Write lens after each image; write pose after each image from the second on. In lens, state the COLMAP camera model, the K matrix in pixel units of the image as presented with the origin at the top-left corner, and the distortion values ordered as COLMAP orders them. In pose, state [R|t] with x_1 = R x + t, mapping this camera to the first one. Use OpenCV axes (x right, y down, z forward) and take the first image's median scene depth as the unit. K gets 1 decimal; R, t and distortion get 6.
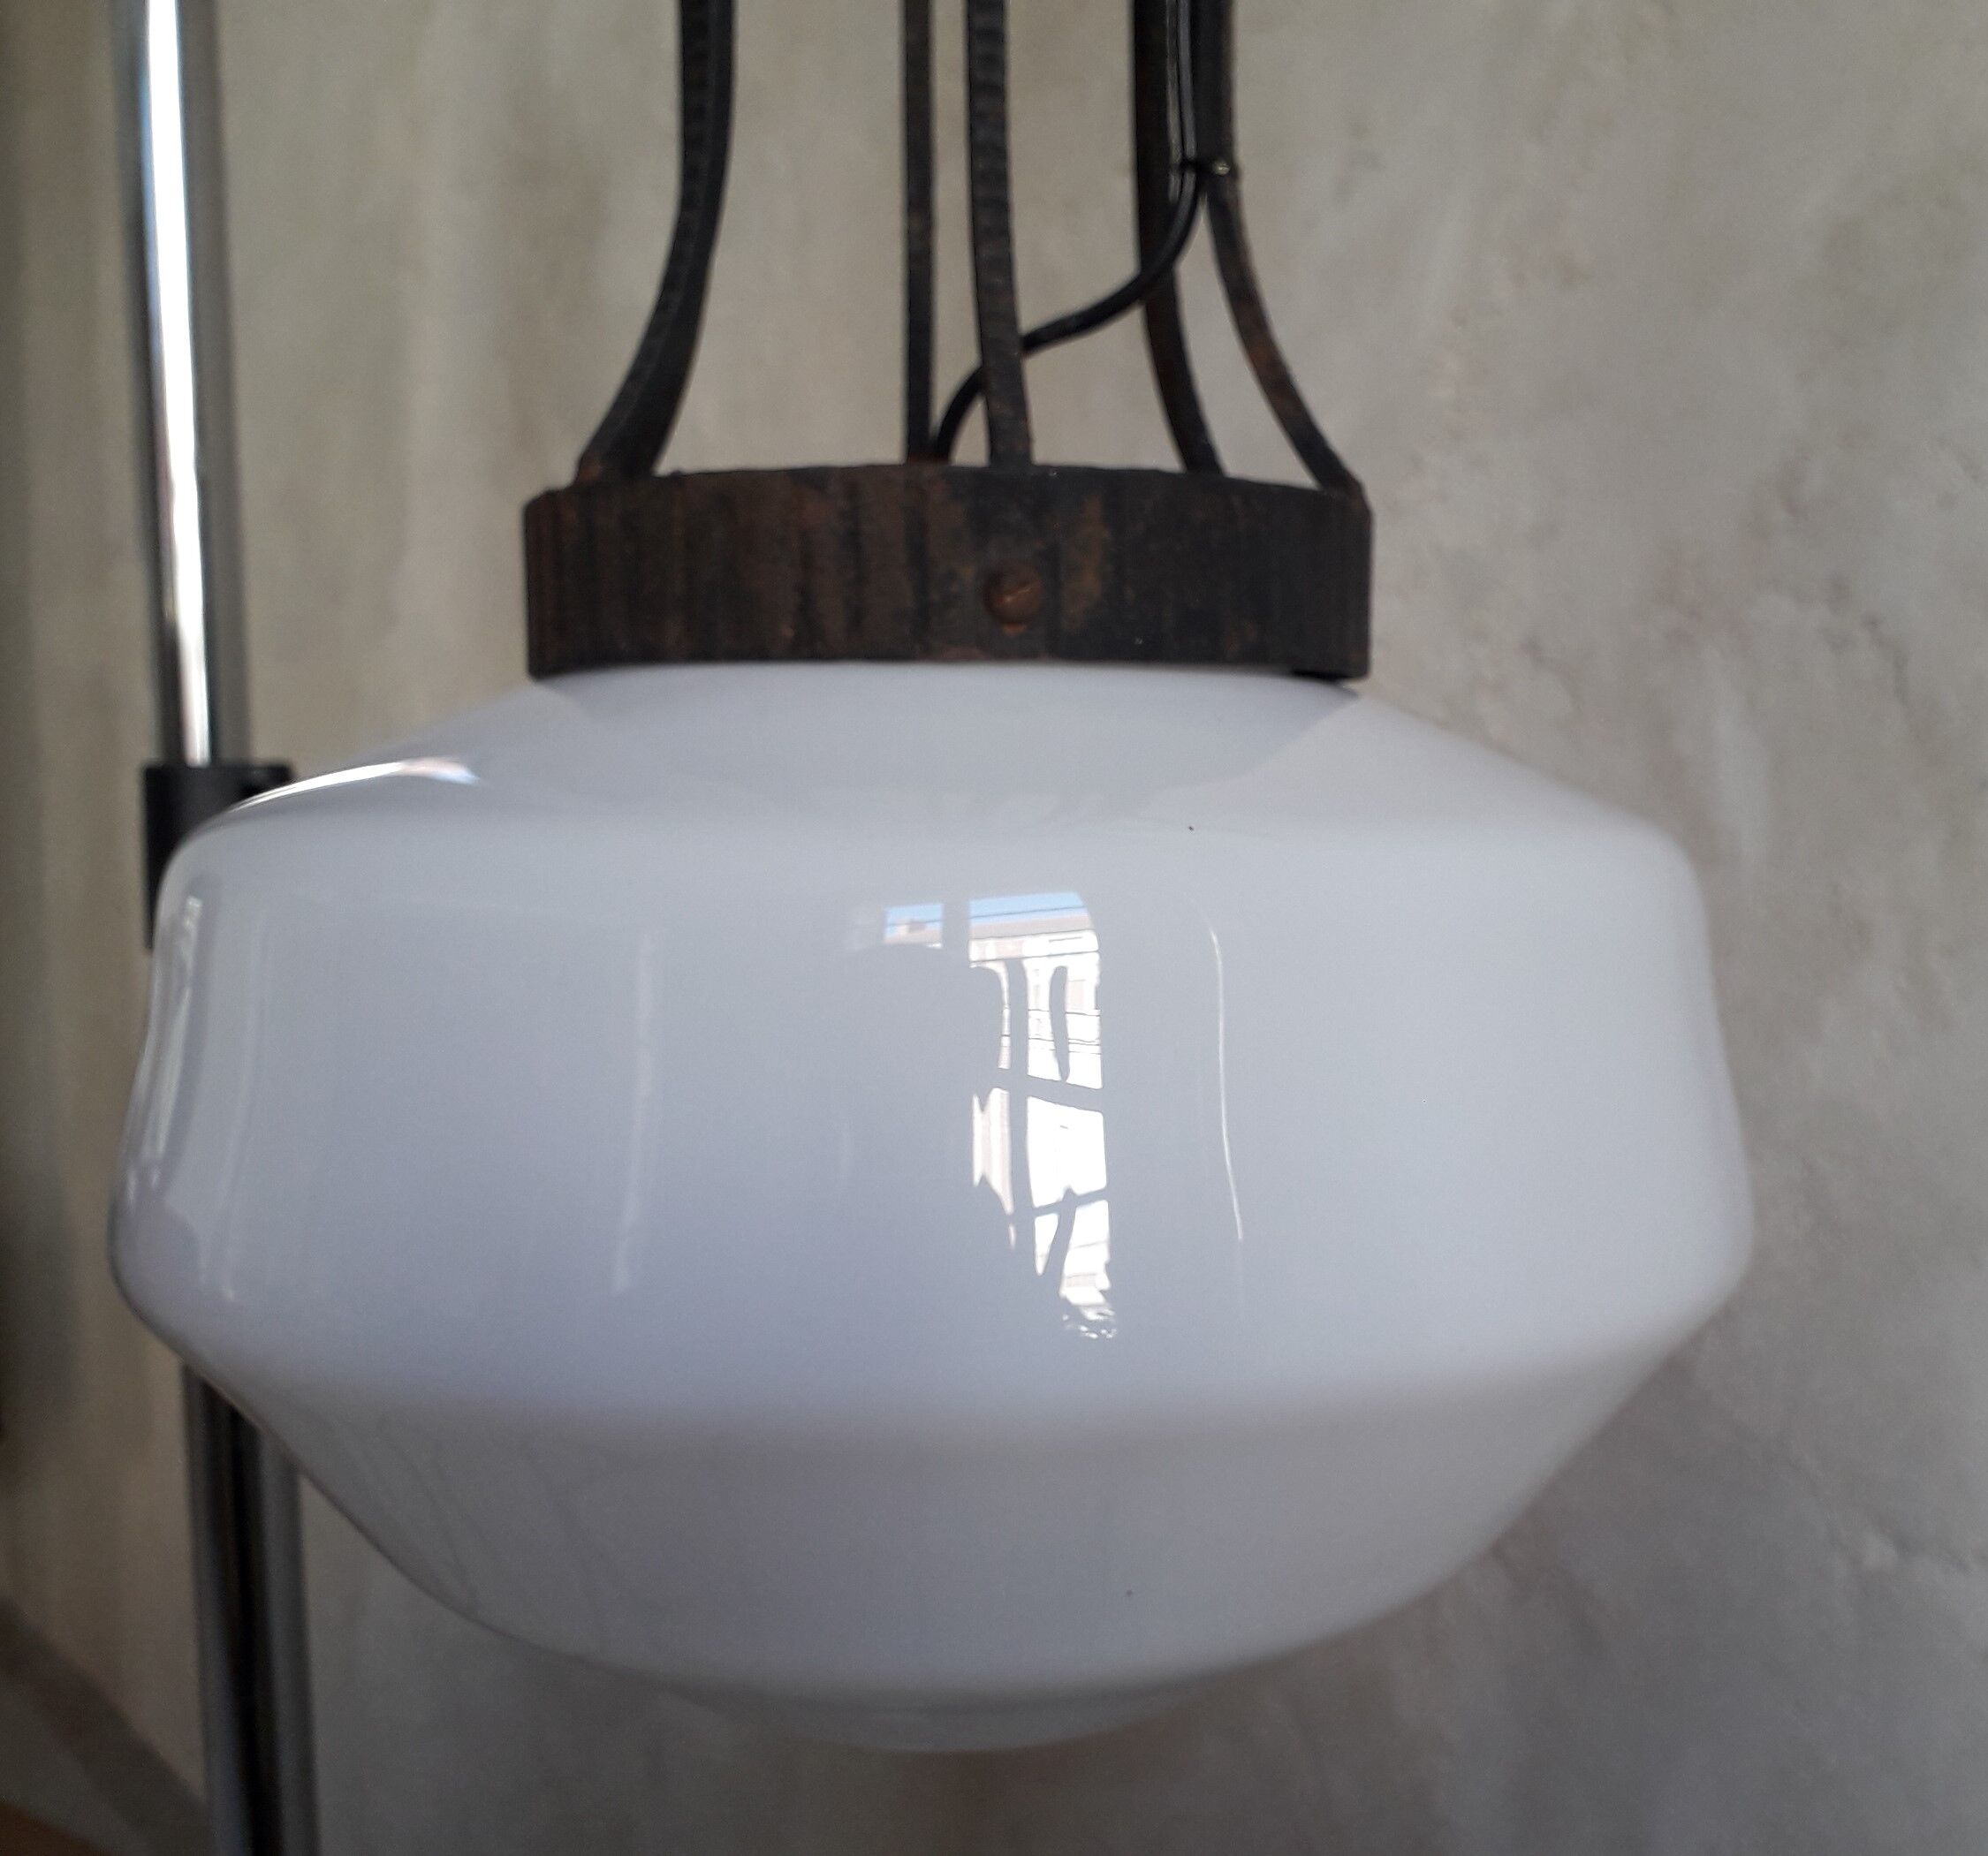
lens RADIAL K [[2263.7, 0, 1038.1], [0, 2263.7, 1011.8], [0, 0, 1]] dist [0.051302, 0.000000]
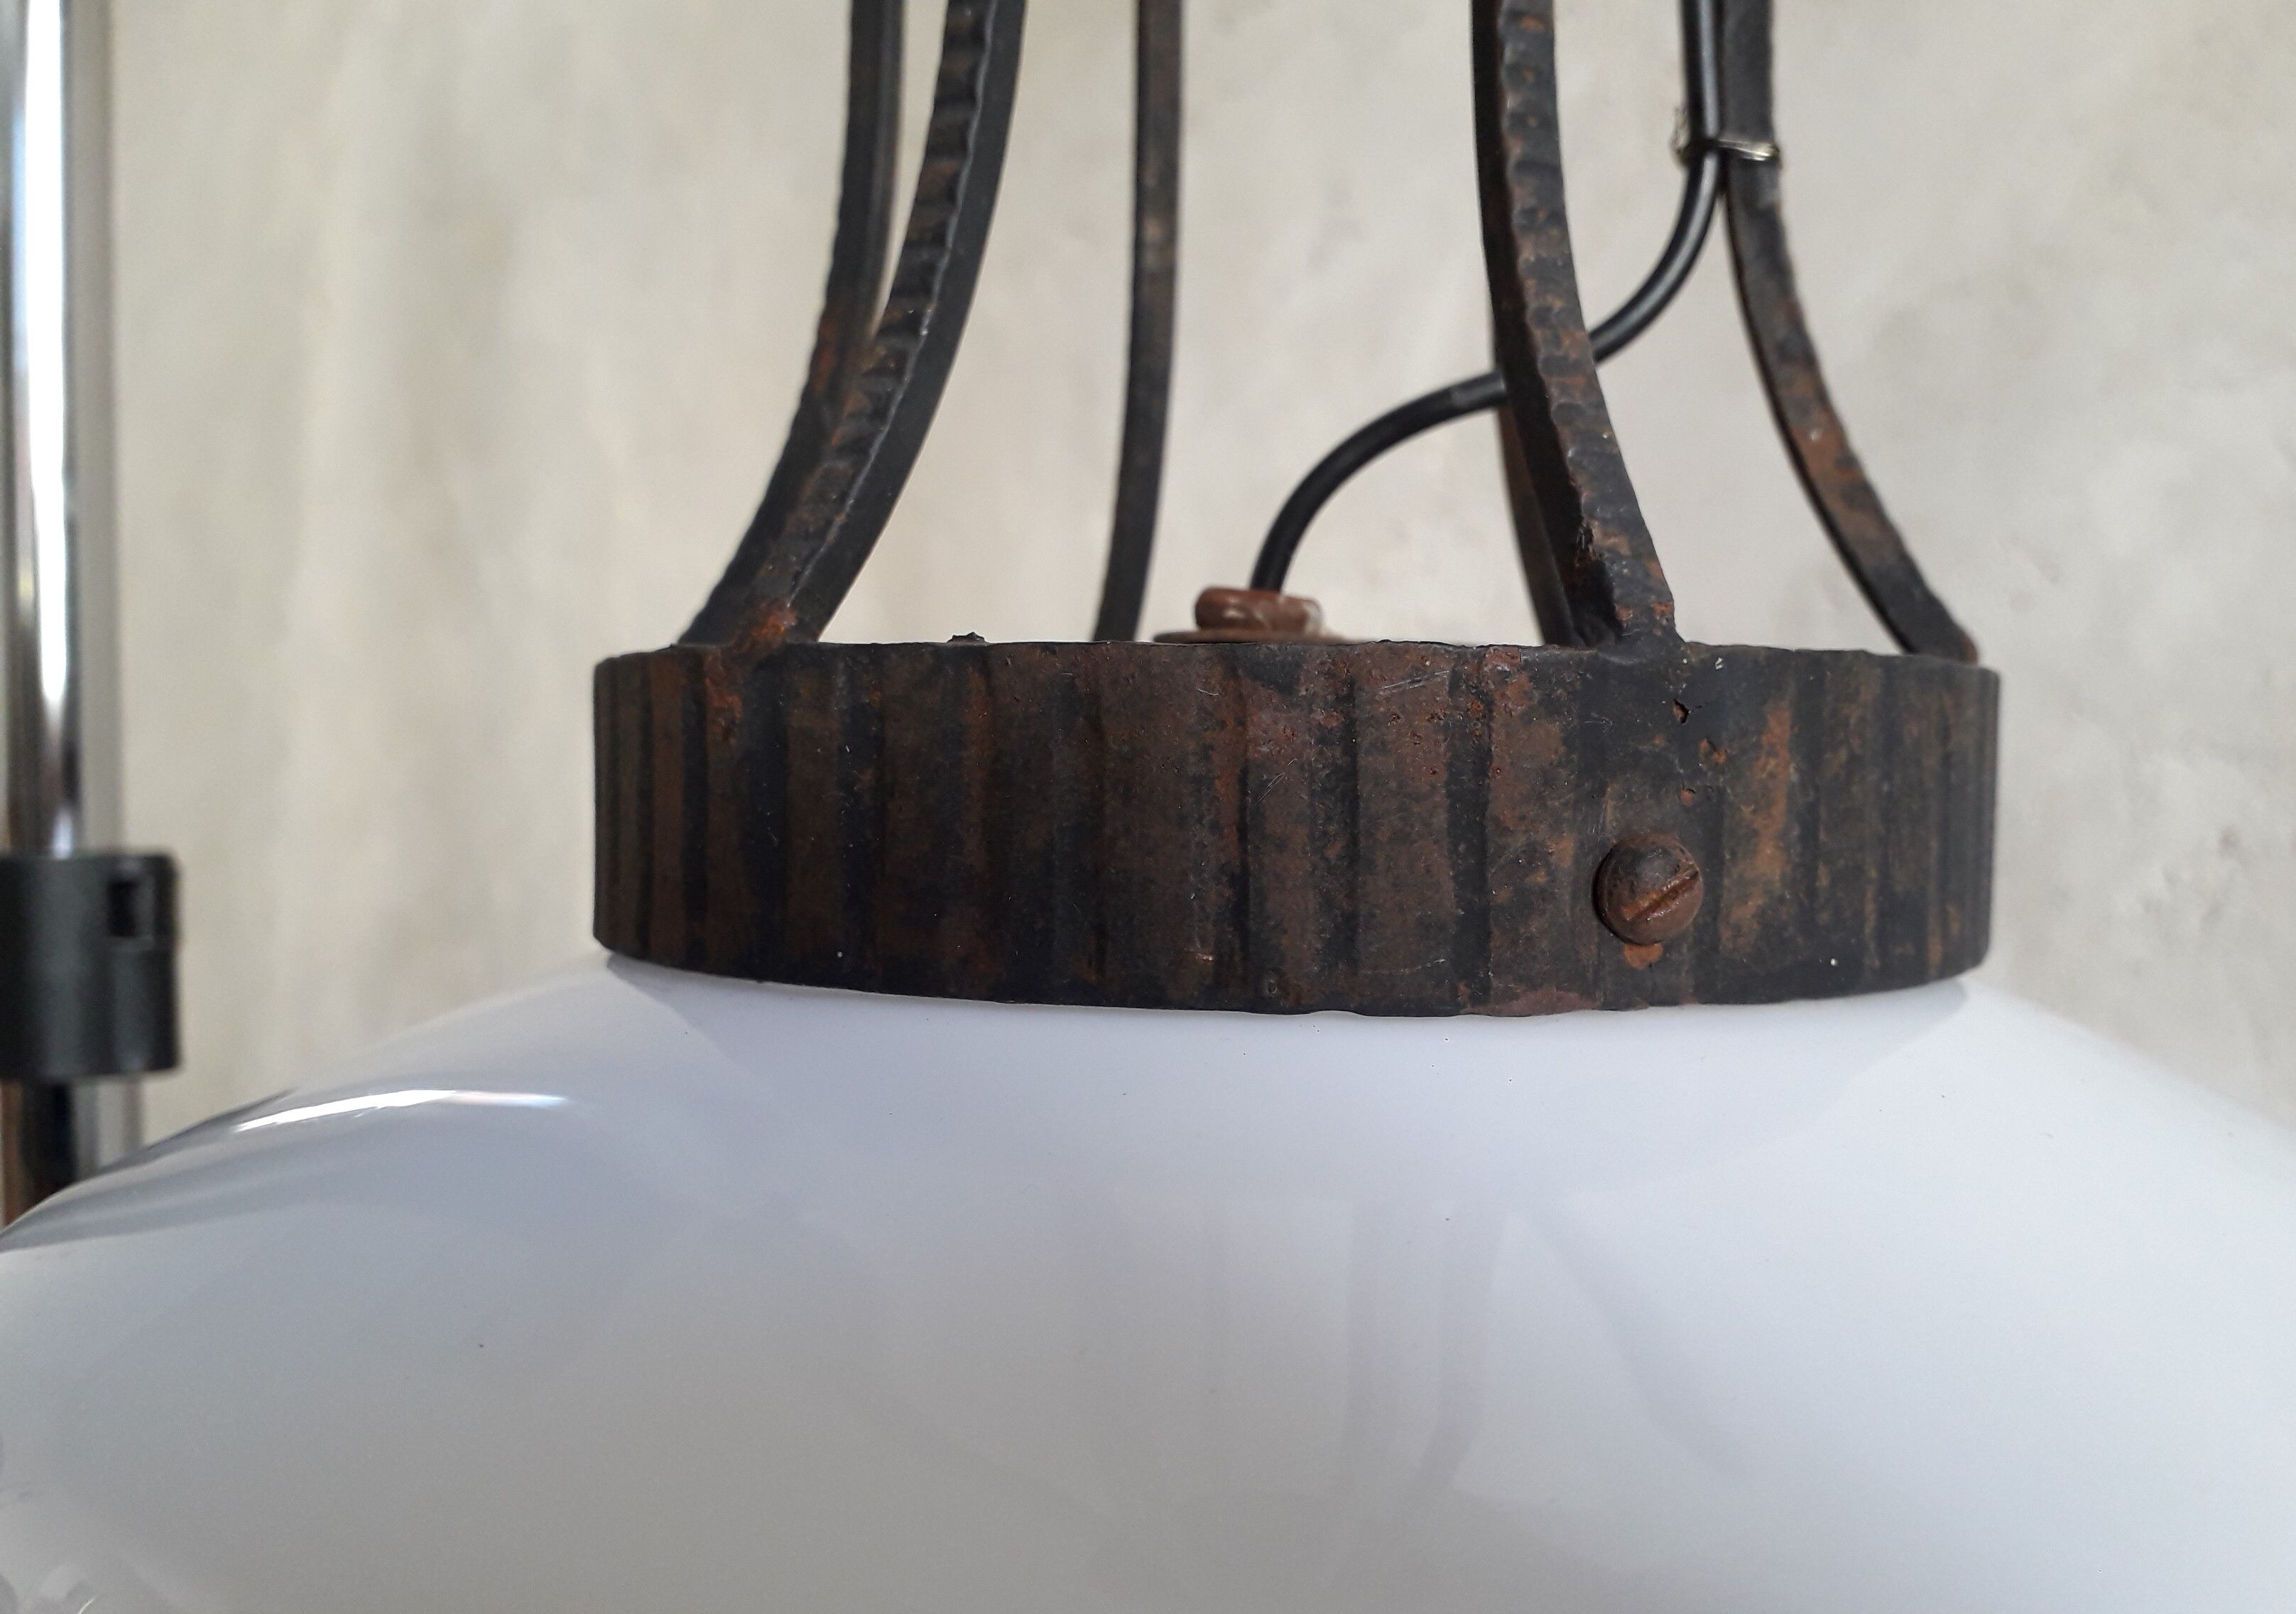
lens RADIAL K [[1883.8, 0, 1157.7], [0, 1883.8, 846.7], [0, 0, 1]] dist [0.022422, -0.016345]
pose [[0.986955, -0.001275, 0.160993, -0.190093], [0.009490, 0.998691, -0.050268, -0.171958], [-0.160718, 0.051140, 0.985675, 0.585959]]
